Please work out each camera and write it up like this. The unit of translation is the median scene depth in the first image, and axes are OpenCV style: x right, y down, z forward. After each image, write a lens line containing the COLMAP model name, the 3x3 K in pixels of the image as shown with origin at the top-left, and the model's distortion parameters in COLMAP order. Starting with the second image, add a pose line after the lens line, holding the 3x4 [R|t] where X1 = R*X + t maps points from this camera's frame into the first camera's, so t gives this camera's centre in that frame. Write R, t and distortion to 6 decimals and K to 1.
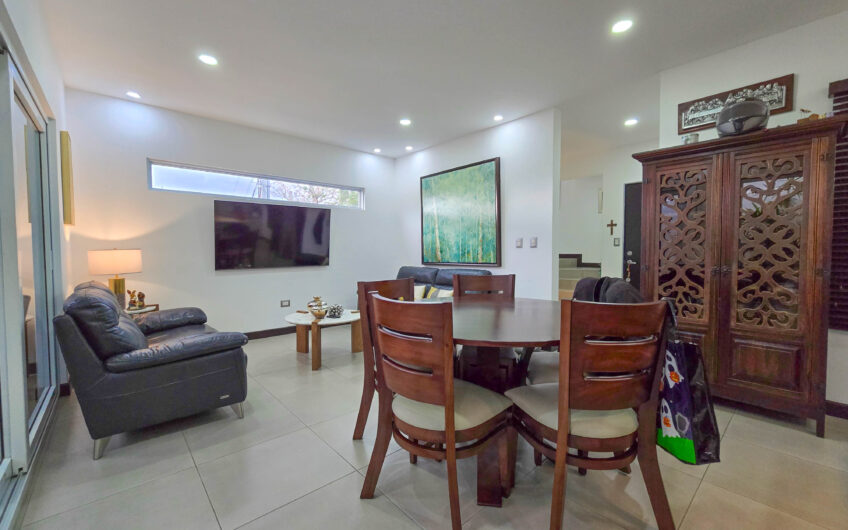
lens RADIAL K [[347.8, 0, 428.4], [0, 347.8, 264.5], [0, 0, 1]] dist [-0.003204, -0.000191]
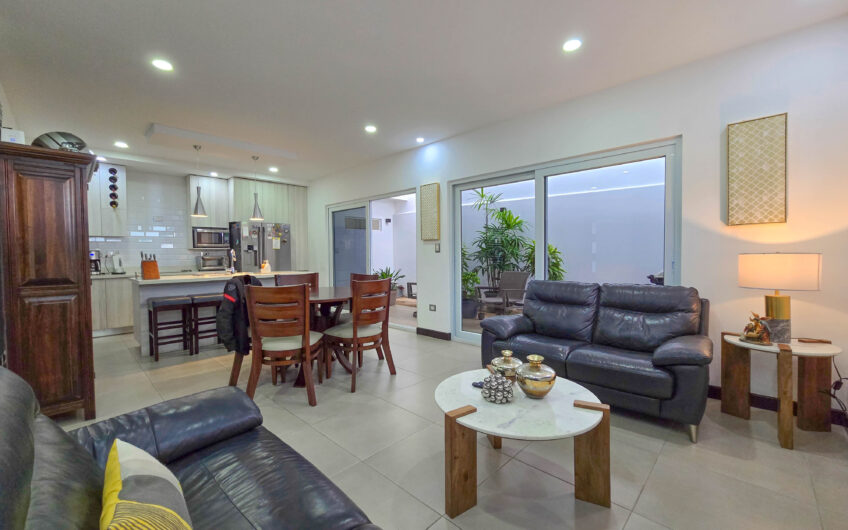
lens RADIAL K [[347.8, 0, 428.4], [0, 347.8, 264.5], [0, 0, 1]] dist [-0.003204, -0.000191]
pose [[-0.997583, 0.013235, -0.068208, -0.148302], [0.008489, 0.997551, 0.069419, -0.066085], [0.068960, 0.068673, -0.995253, 1.438353]]
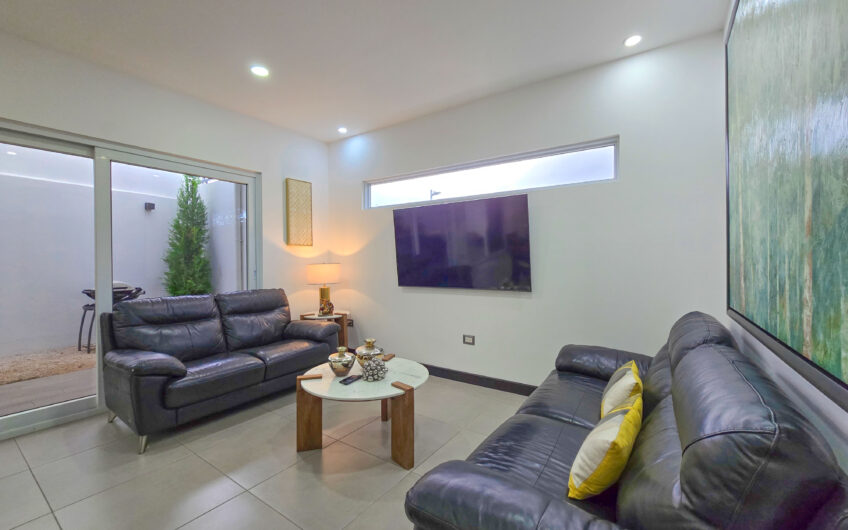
lens RADIAL K [[343.7, 0, 429.1], [0, 343.7, 263.9], [0, 0, 1]] dist [-0.007849, -0.000257]
pose [[0.232386, 0.012993, -0.972537, 0.312415], [-0.034802, 0.999382, 0.005035, -0.053841], [0.972001, 0.032676, 0.232694, 0.948797]]
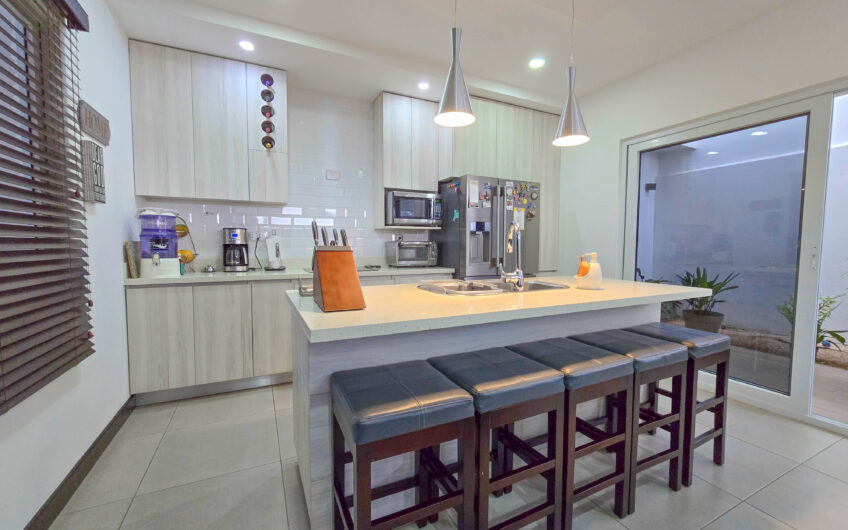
lens RADIAL K [[347.8, 0, 428.4], [0, 347.8, 264.5], [0, 0, 1]] dist [-0.003204, -0.000191]
pose [[-0.961361, -0.017740, 0.274719, 0.474505], [0.008289, 0.995604, 0.093300, -0.024668], [-0.275166, 0.091972, -0.956987, 0.589381]]
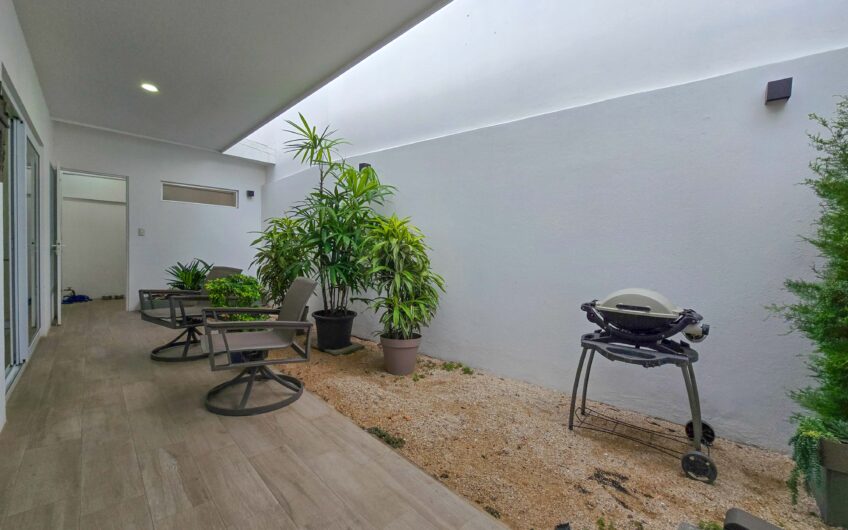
lens RADIAL K [[343.7, 0, 429.1], [0, 343.7, 263.9], [0, 0, 1]] dist [-0.007849, -0.000257]
pose [[-0.998690, -0.029272, -0.041962, -0.889954], [-0.032511, 0.996366, 0.078729, -0.018063], [0.039505, 0.079990, -0.996013, 0.645479]]
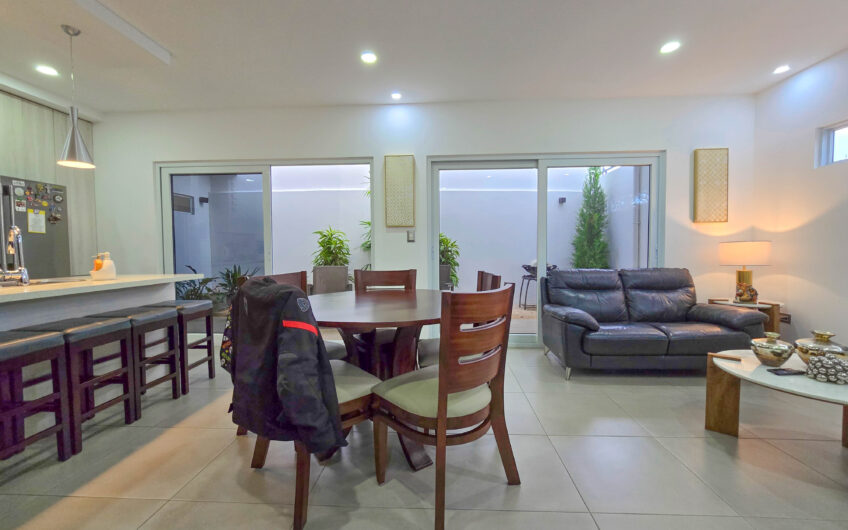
lens RADIAL K [[347.8, 0, 428.4], [0, 347.8, 264.5], [0, 0, 1]] dist [-0.003204, -0.000191]
pose [[-0.710913, 0.035888, -0.702364, 0.413688], [-0.018110, 0.997432, 0.069295, -0.027653], [0.703047, 0.061983, -0.708437, 0.944130]]
